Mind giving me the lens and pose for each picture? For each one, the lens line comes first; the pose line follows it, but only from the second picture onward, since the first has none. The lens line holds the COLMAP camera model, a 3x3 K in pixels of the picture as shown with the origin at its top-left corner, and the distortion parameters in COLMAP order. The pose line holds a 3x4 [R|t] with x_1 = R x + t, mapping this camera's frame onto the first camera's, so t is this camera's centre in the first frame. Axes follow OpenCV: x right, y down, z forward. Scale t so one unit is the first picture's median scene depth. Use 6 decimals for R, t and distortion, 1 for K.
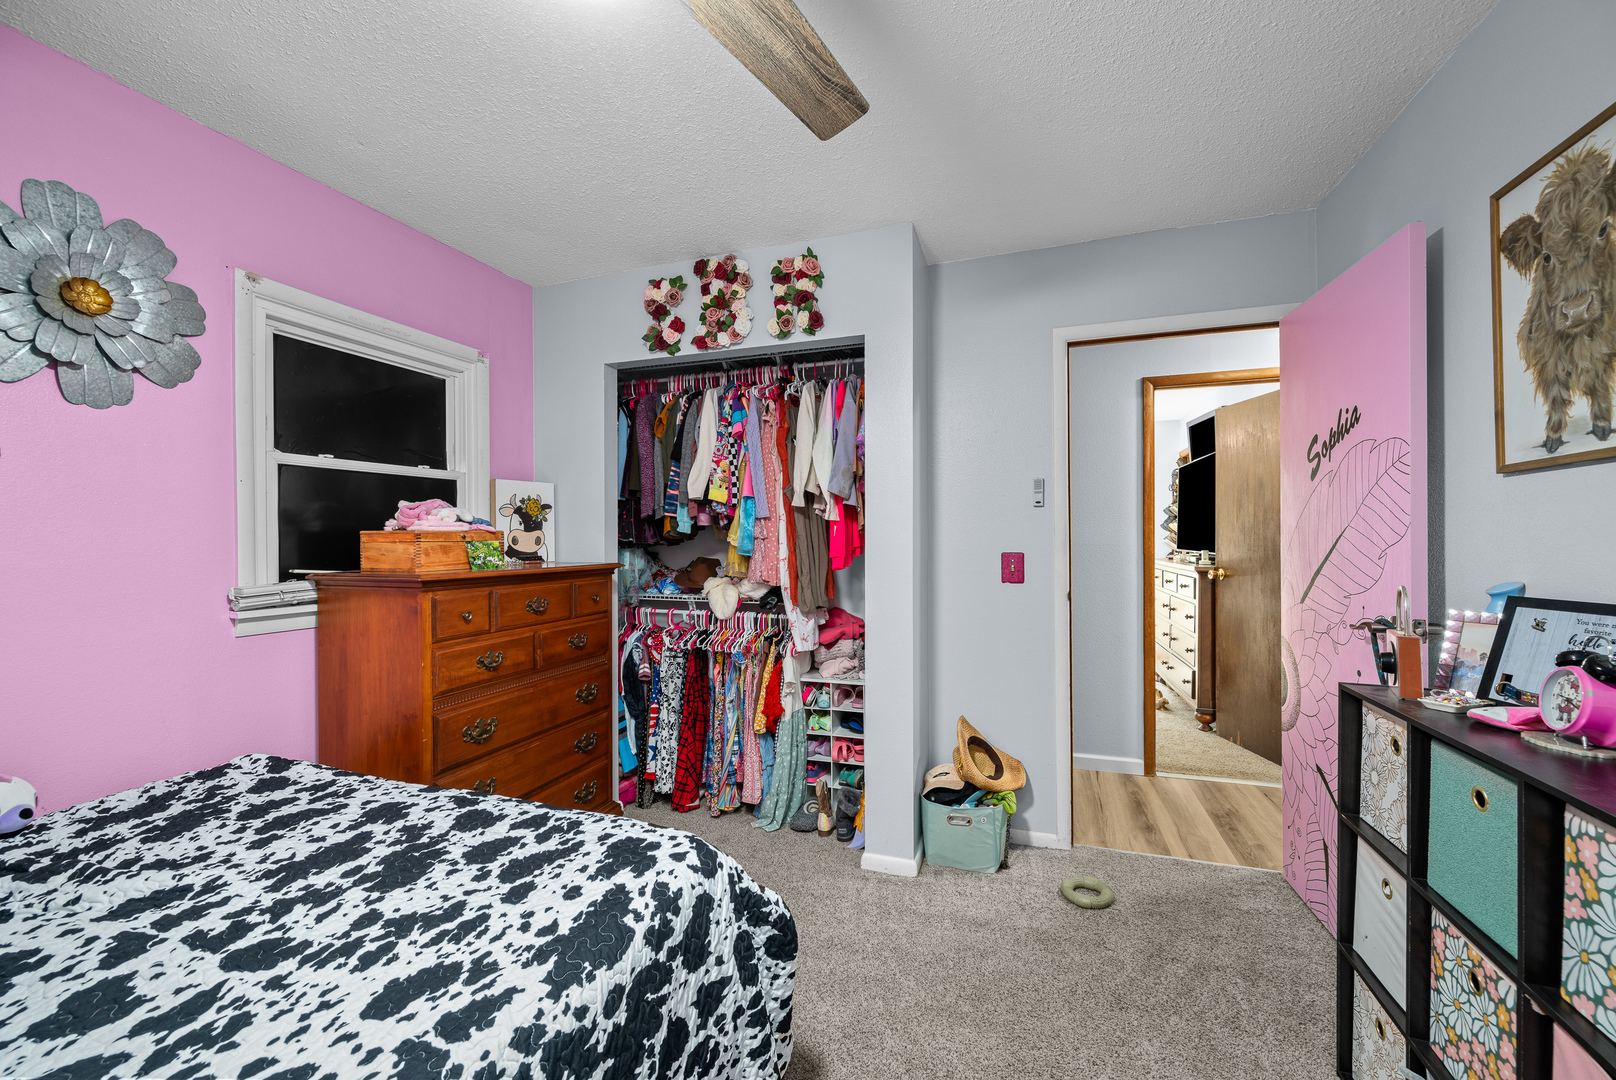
lens RADIAL K [[658.0, 0, 808.0], [0, 658.0, 542.2], [0, 0, 1]] dist [-0.000756, 0.000091]
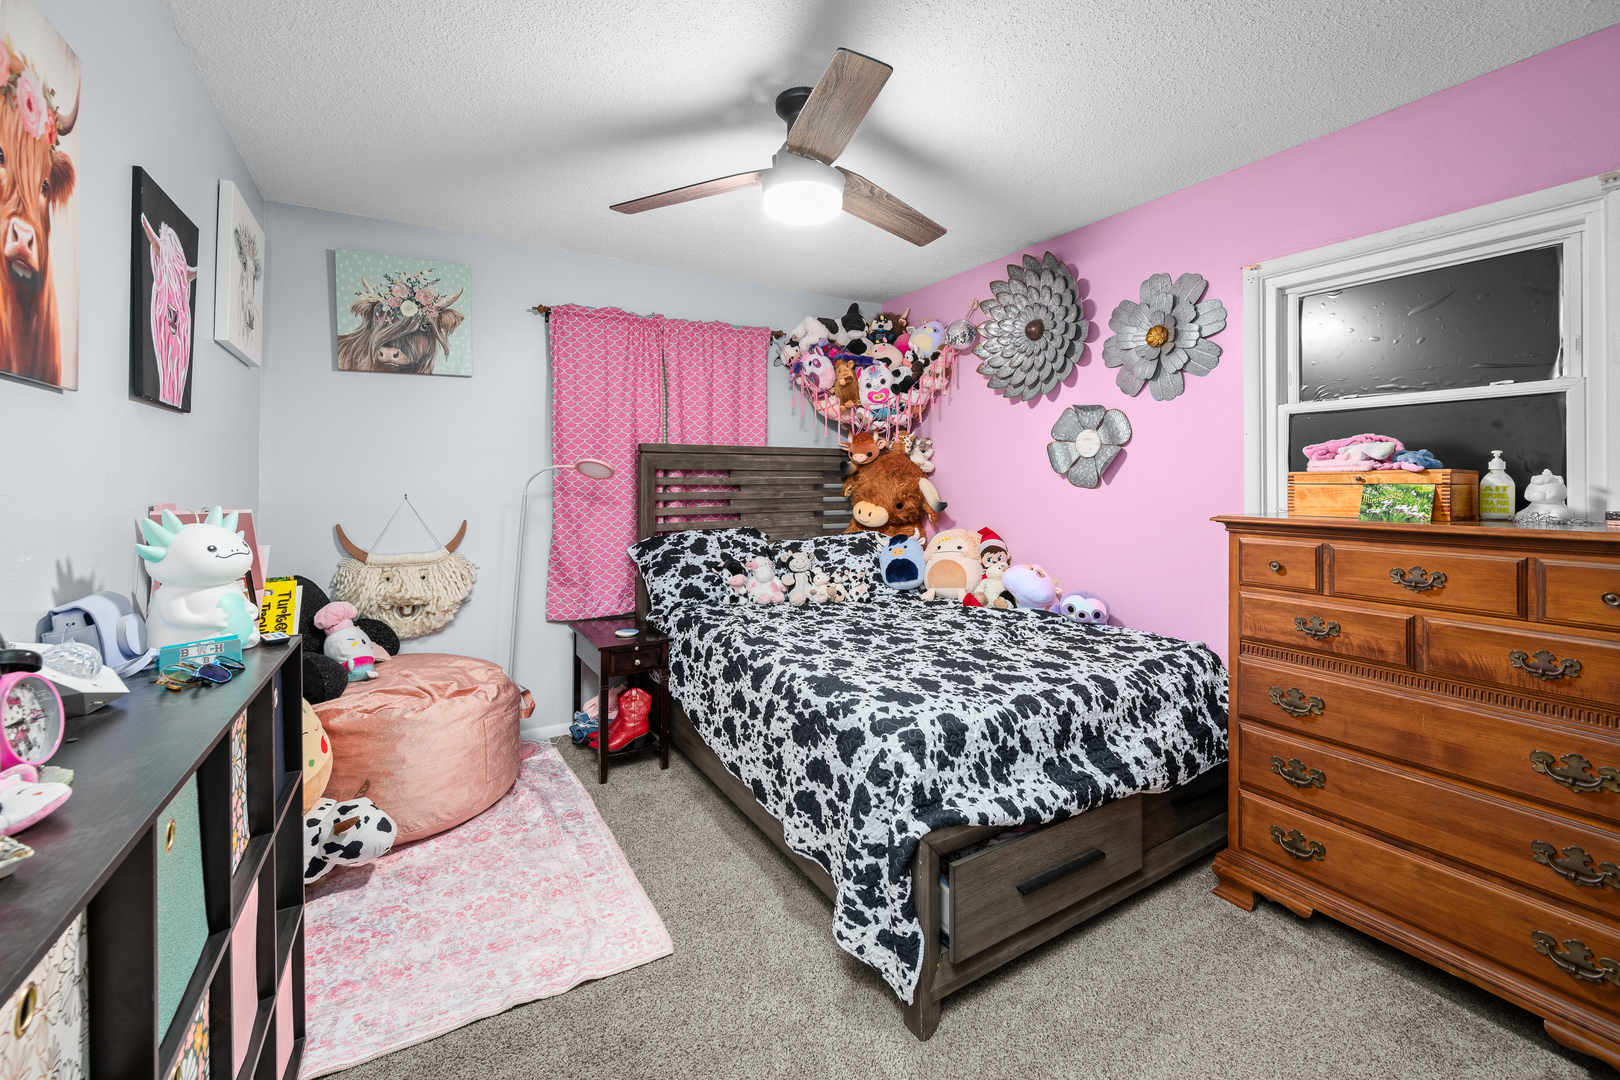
lens RADIAL K [[659.6, 0, 814.3], [0, 659.6, 481.5], [0, 0, 1]] dist [-0.000756, 0.000091]
pose [[-0.648206, -0.000249, -0.761465, 0.563094], [-0.002699, 0.999994, 0.001971, -0.004202], [0.761460, 0.003333, -0.648204, 1.047406]]
